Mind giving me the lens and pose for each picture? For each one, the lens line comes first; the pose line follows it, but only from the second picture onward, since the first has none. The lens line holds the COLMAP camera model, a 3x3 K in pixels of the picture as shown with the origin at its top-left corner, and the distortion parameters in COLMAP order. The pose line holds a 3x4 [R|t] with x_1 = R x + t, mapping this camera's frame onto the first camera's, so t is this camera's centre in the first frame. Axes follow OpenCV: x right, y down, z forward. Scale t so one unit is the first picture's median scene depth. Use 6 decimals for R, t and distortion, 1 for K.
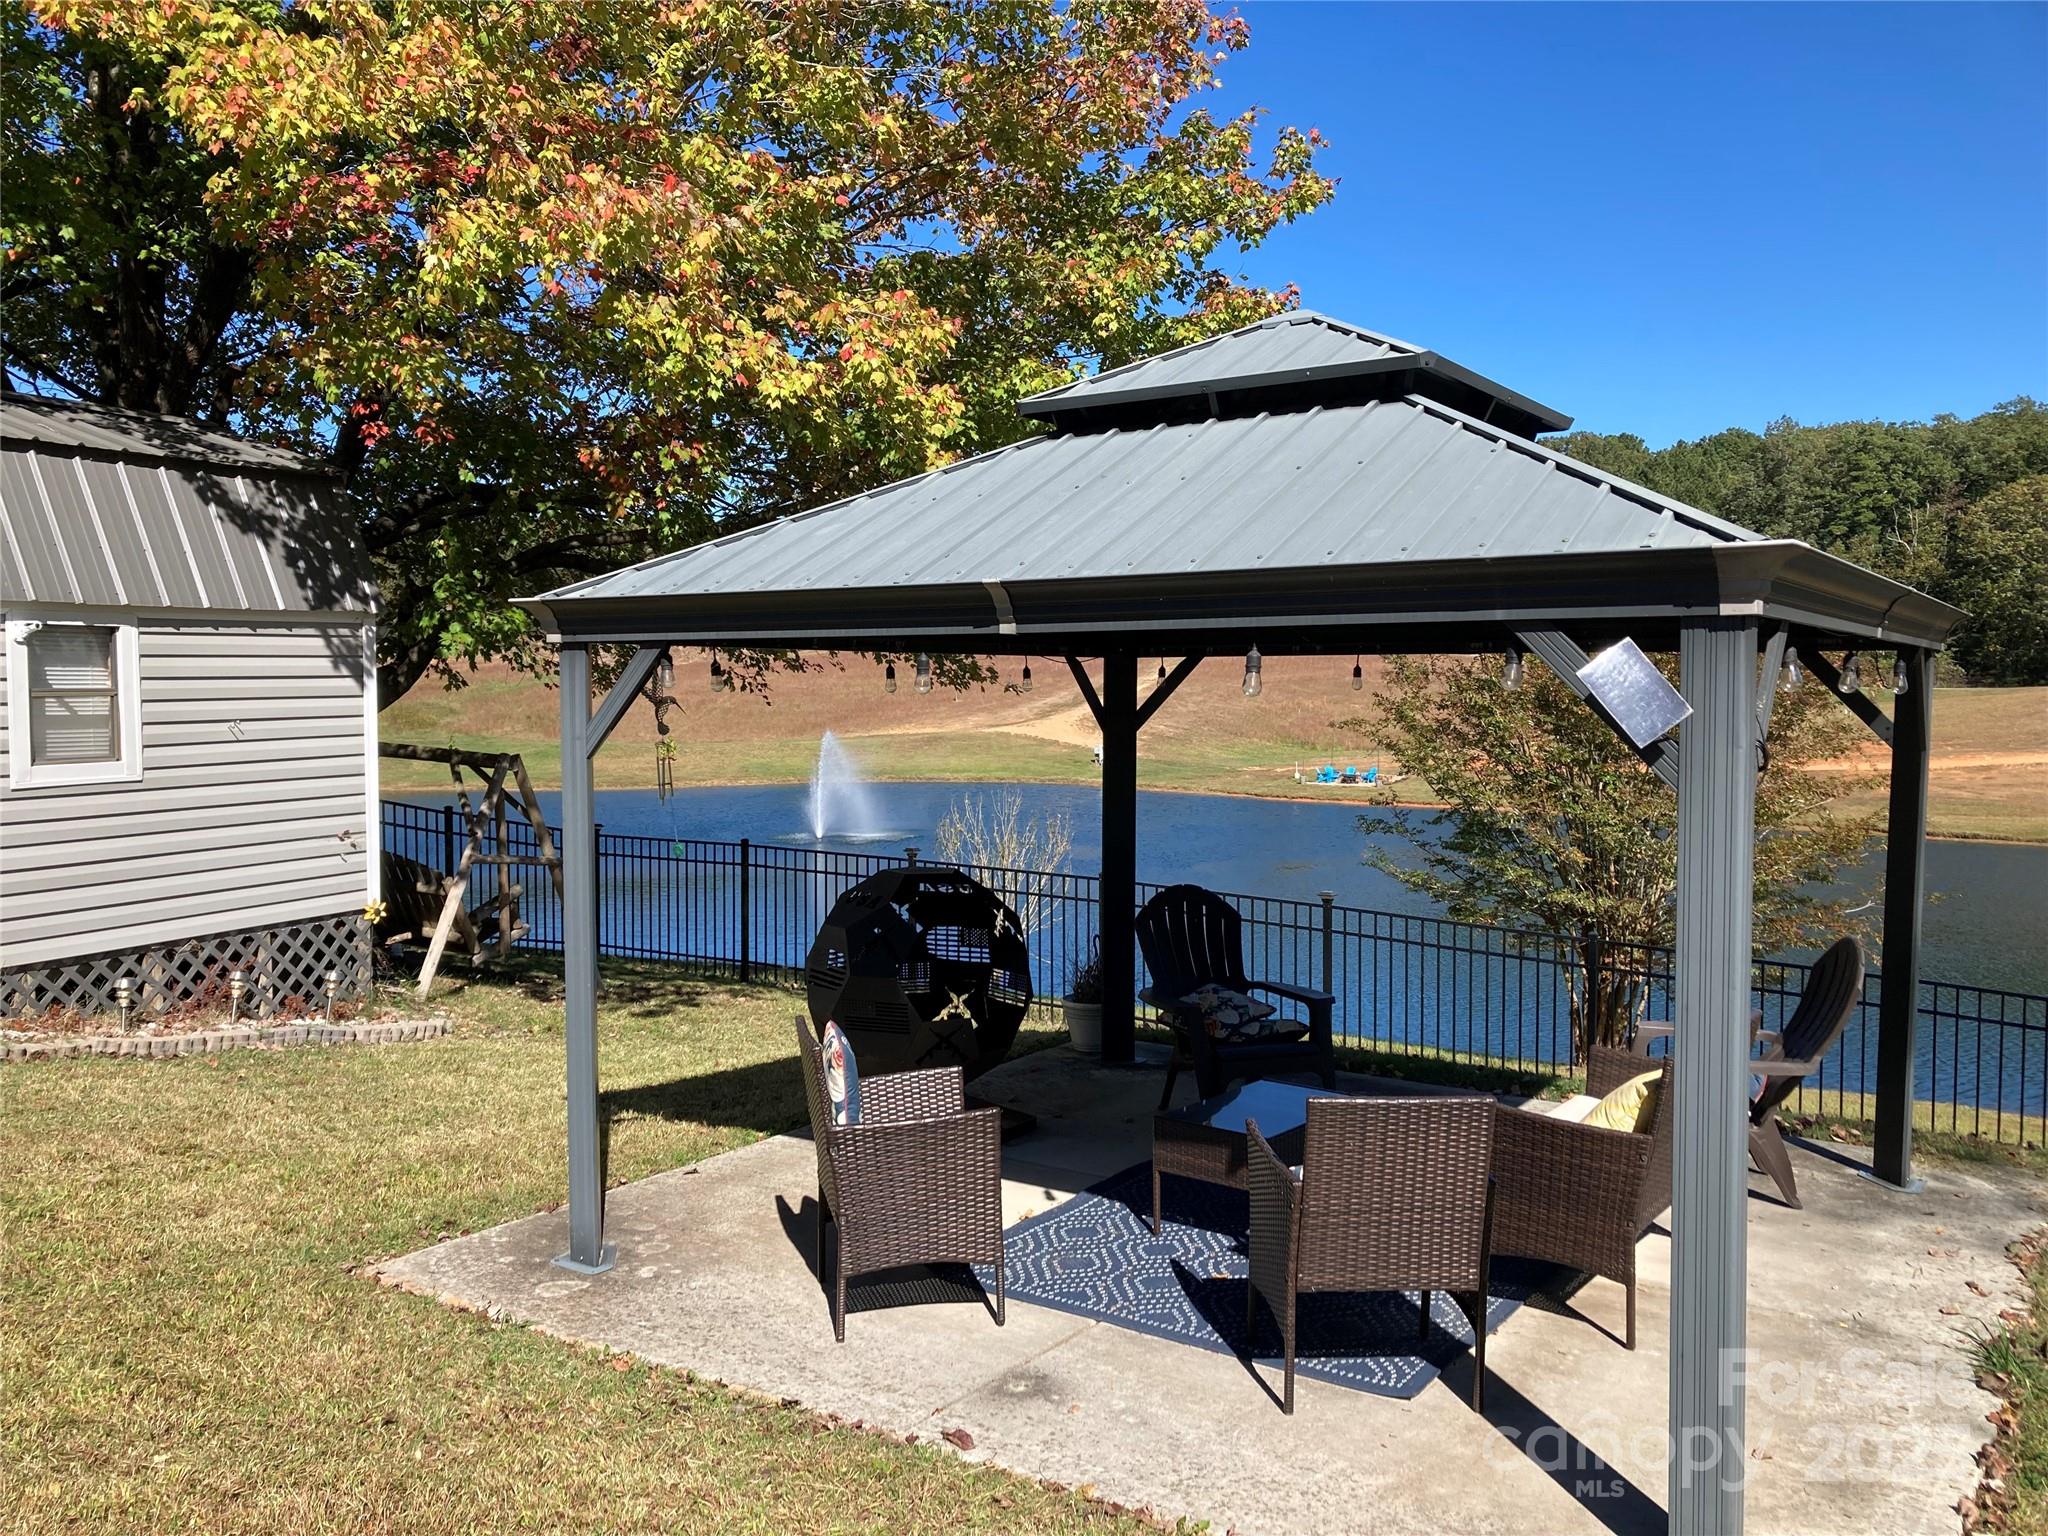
lens RADIAL K [[1700.6, 0, 986.6], [0, 1700.6, 765.4], [0, 0, 1]] dist [0.035839, -0.005783]
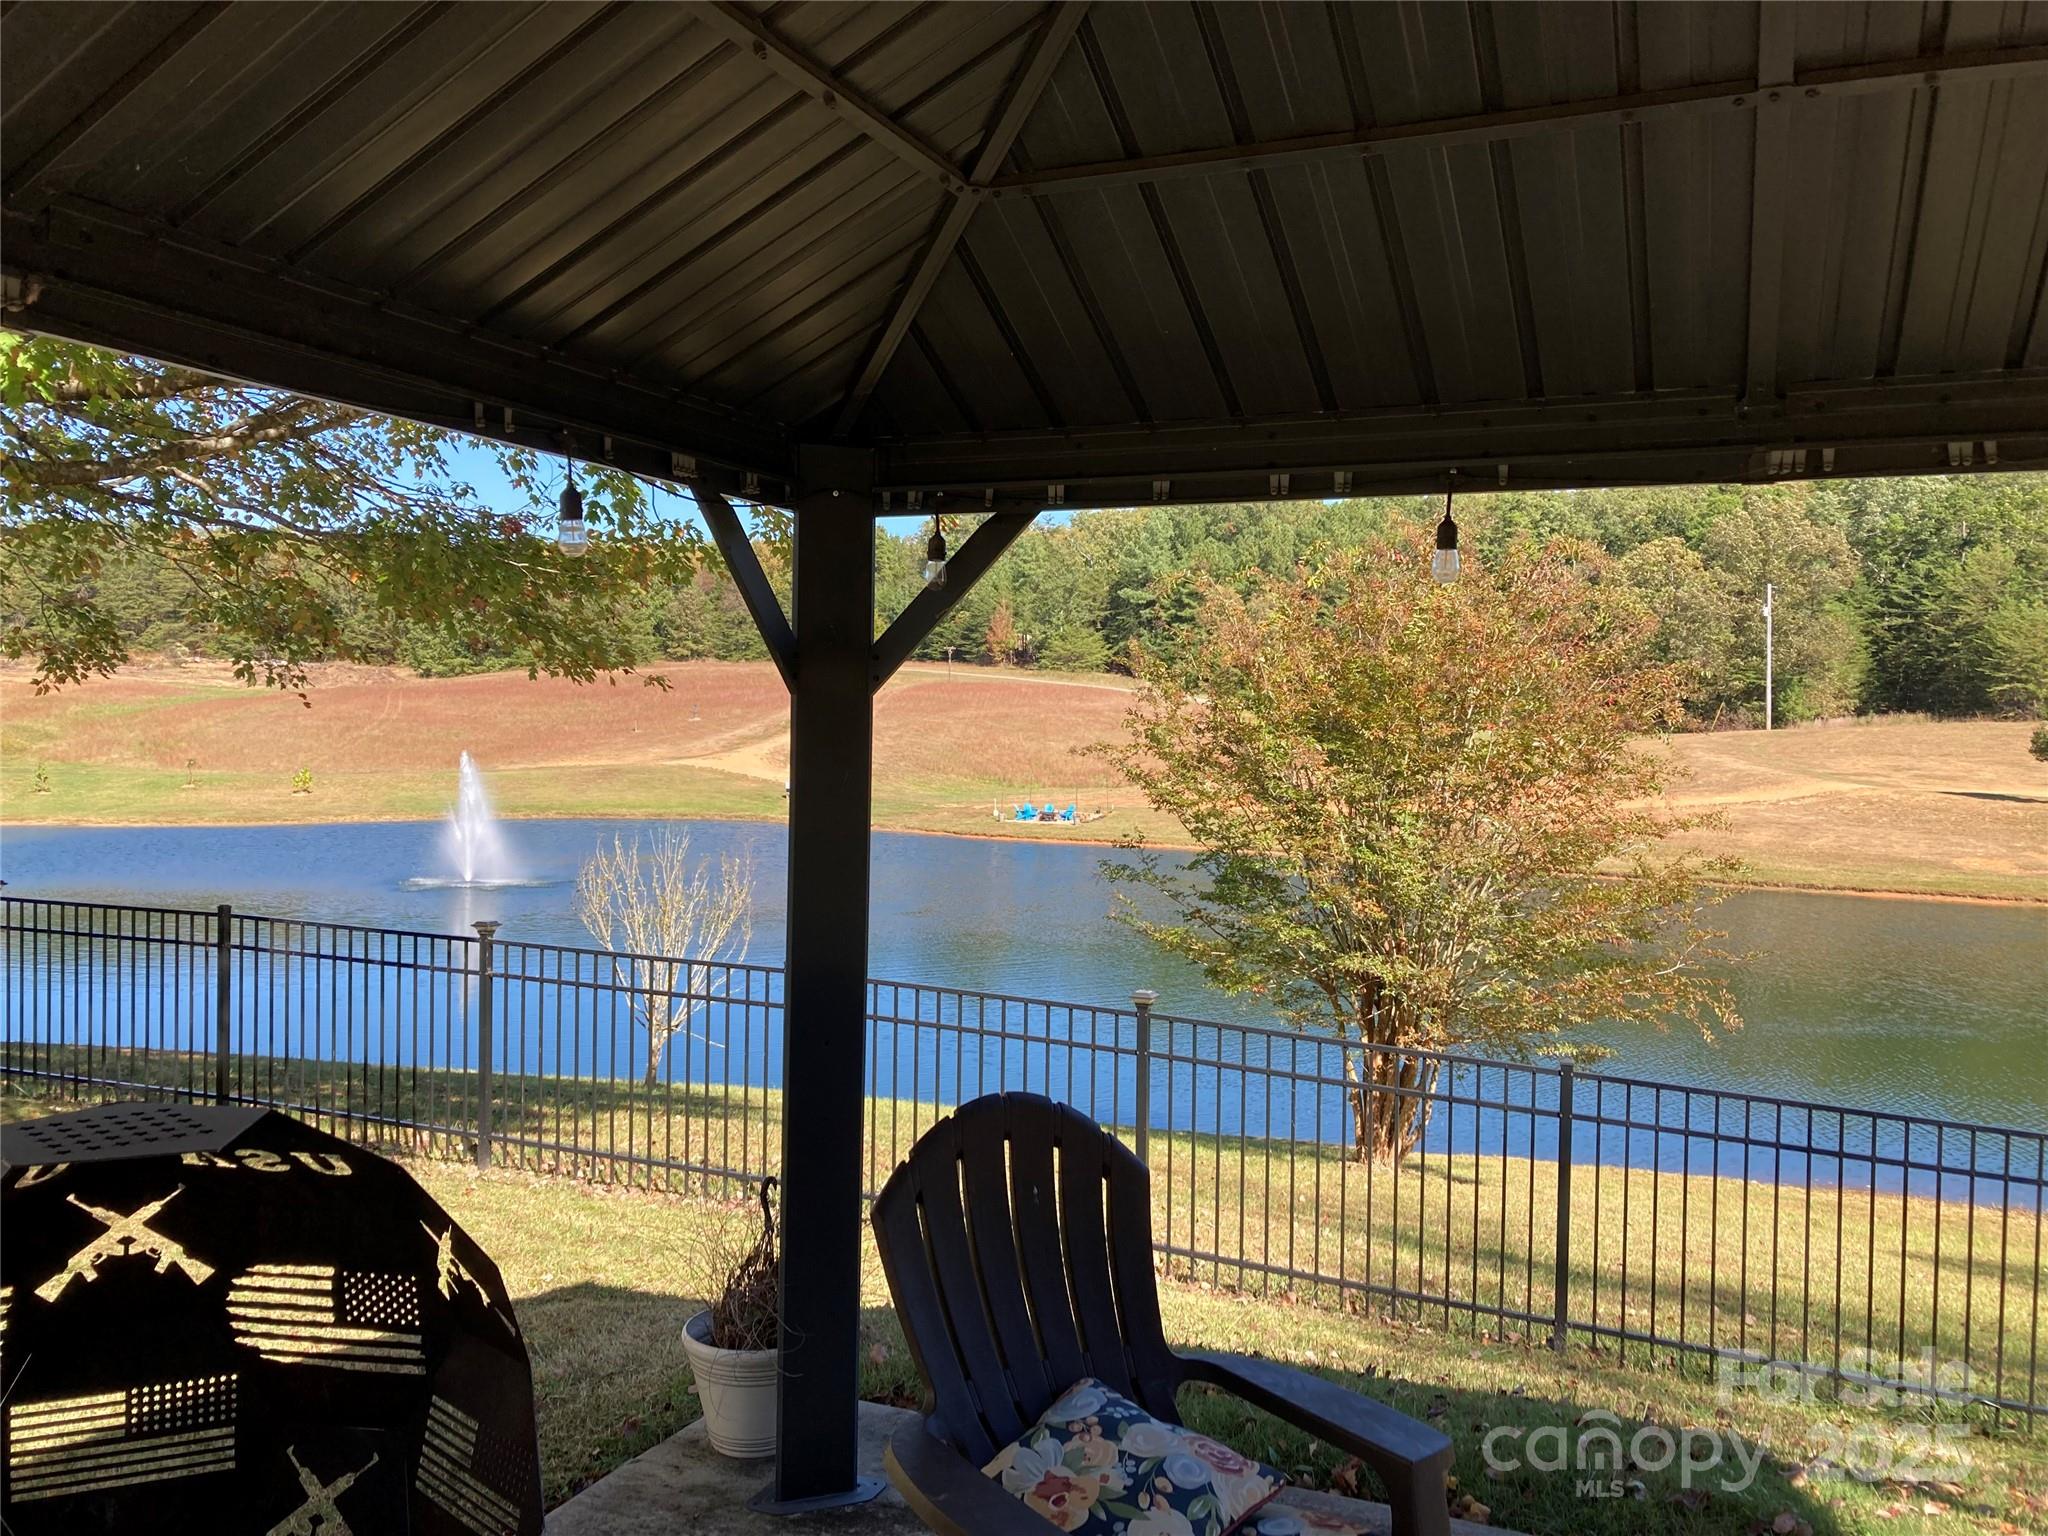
lens RADIAL K [[1717.1, 0, 1039.9], [0, 1717.1, 771.6], [0, 0, 1]] dist [0.030506, -0.008244]
pose [[0.977816, 0.009861, 0.209235, 0.013118], [-0.006095, 0.999808, -0.018637, 0.001936], [-0.209378, 0.016948, 0.977688, 0.186155]]
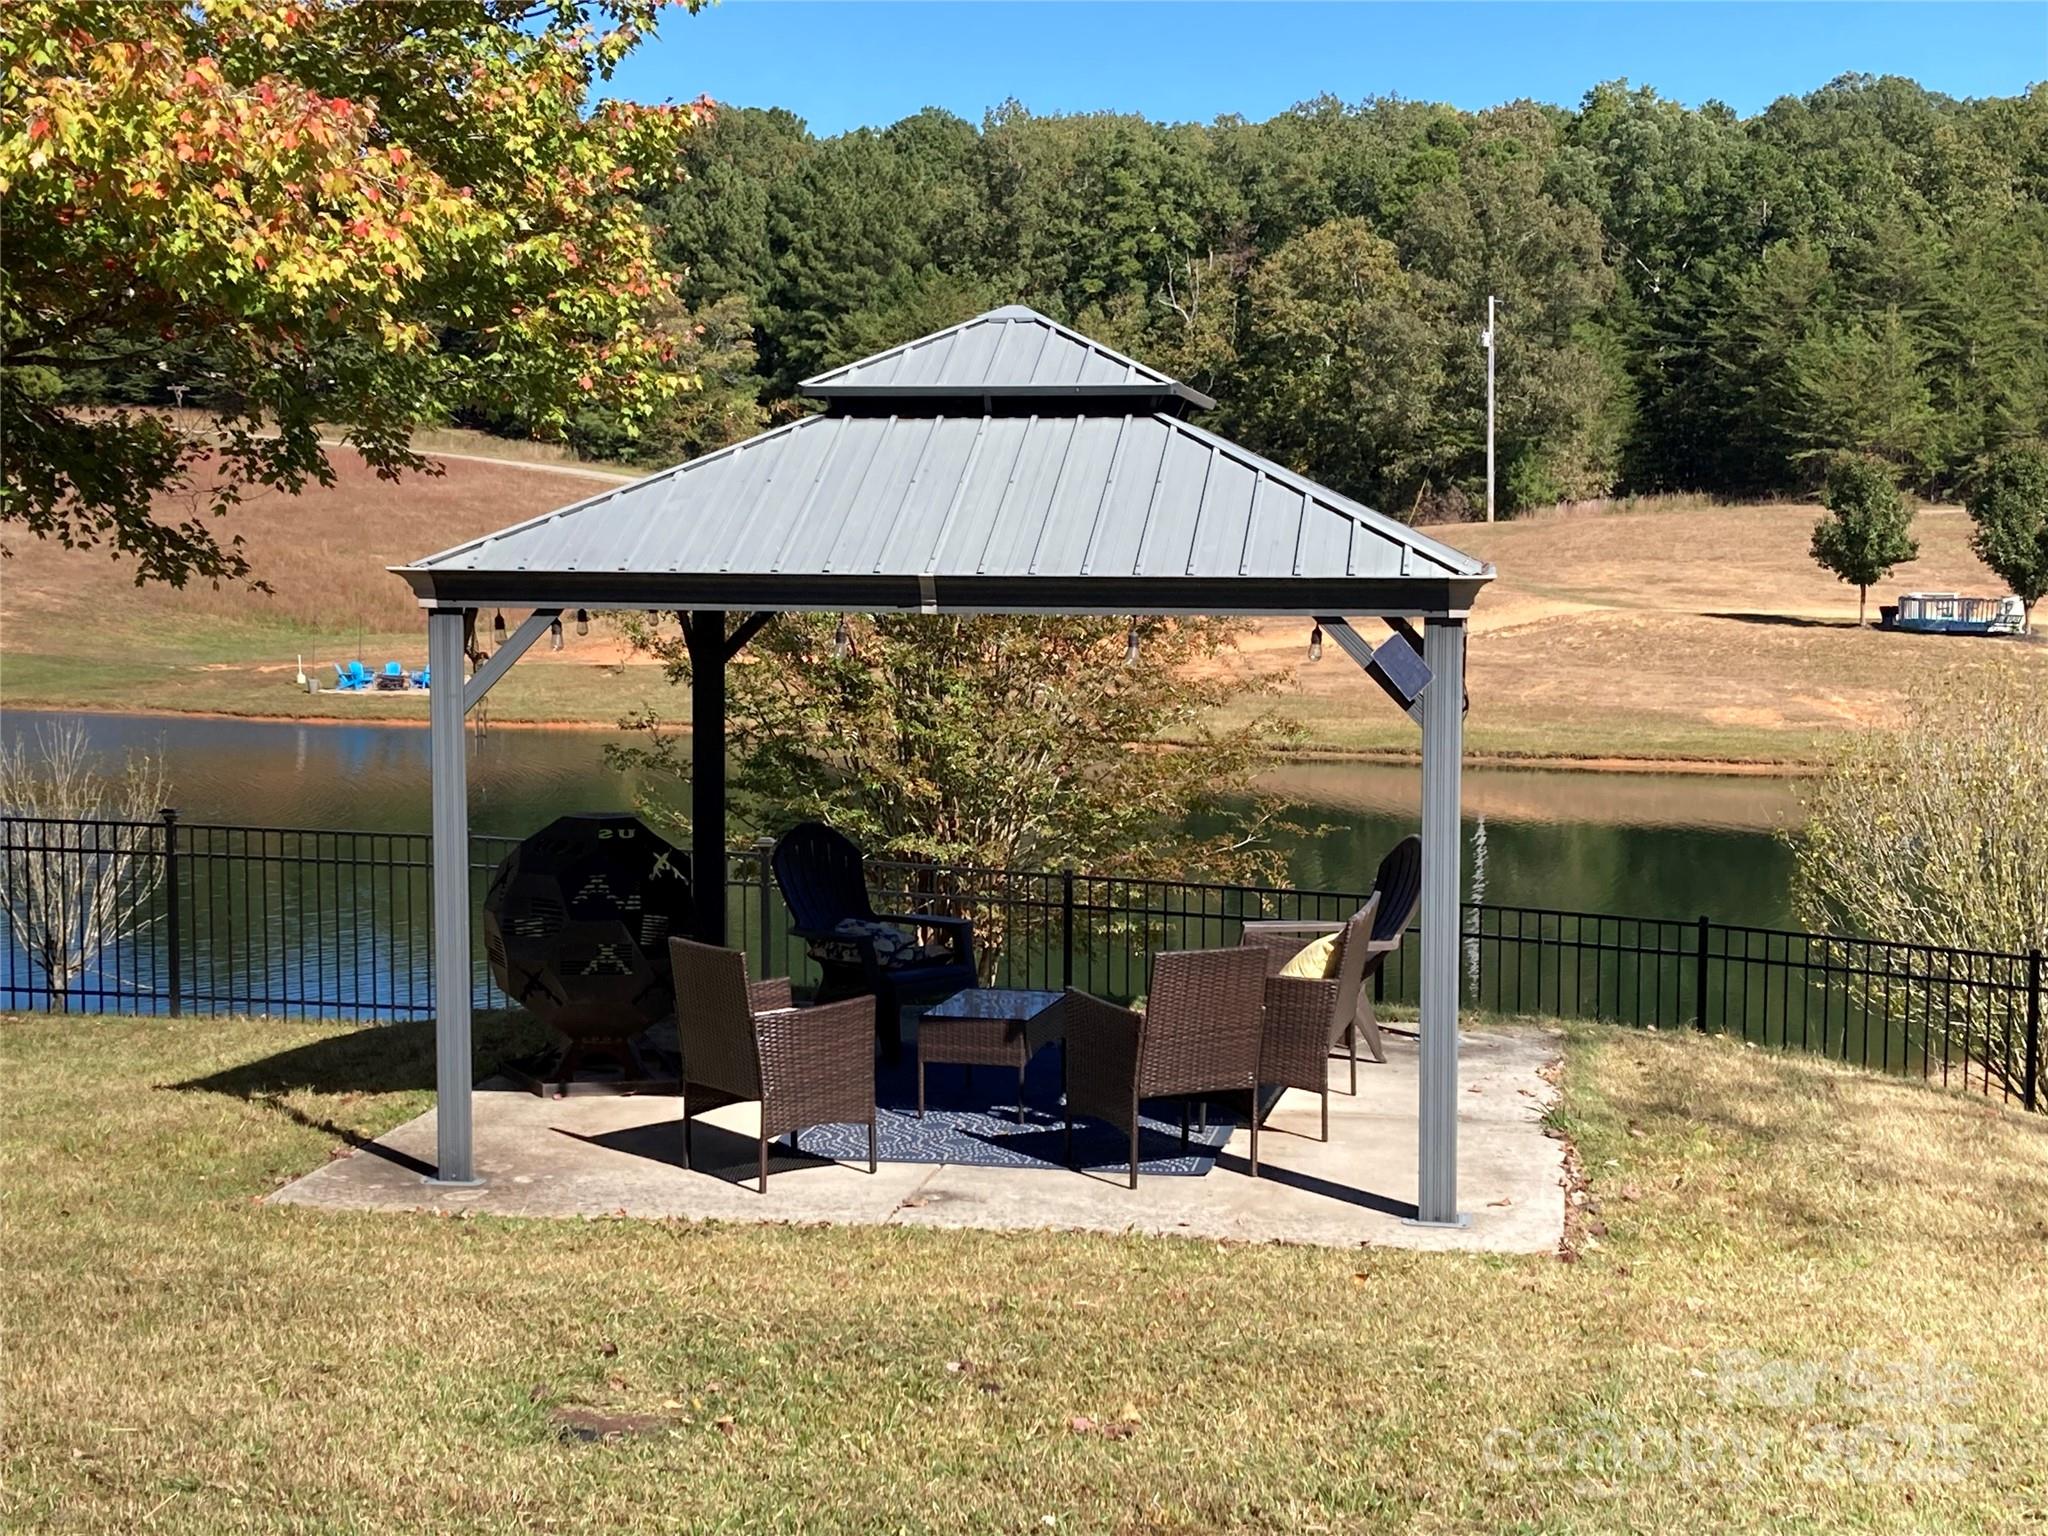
lens RADIAL K [[2976.2, 0, 1024.0], [0, 2976.2, 768.0], [0, 0, 1]] dist [0.189330, -0.098336]
pose [[0.903427, -0.033881, 0.427402, -0.152292], [0.017696, 0.998970, 0.041786, -0.009361], [-0.428378, -0.030187, 0.903095, -0.183952]]
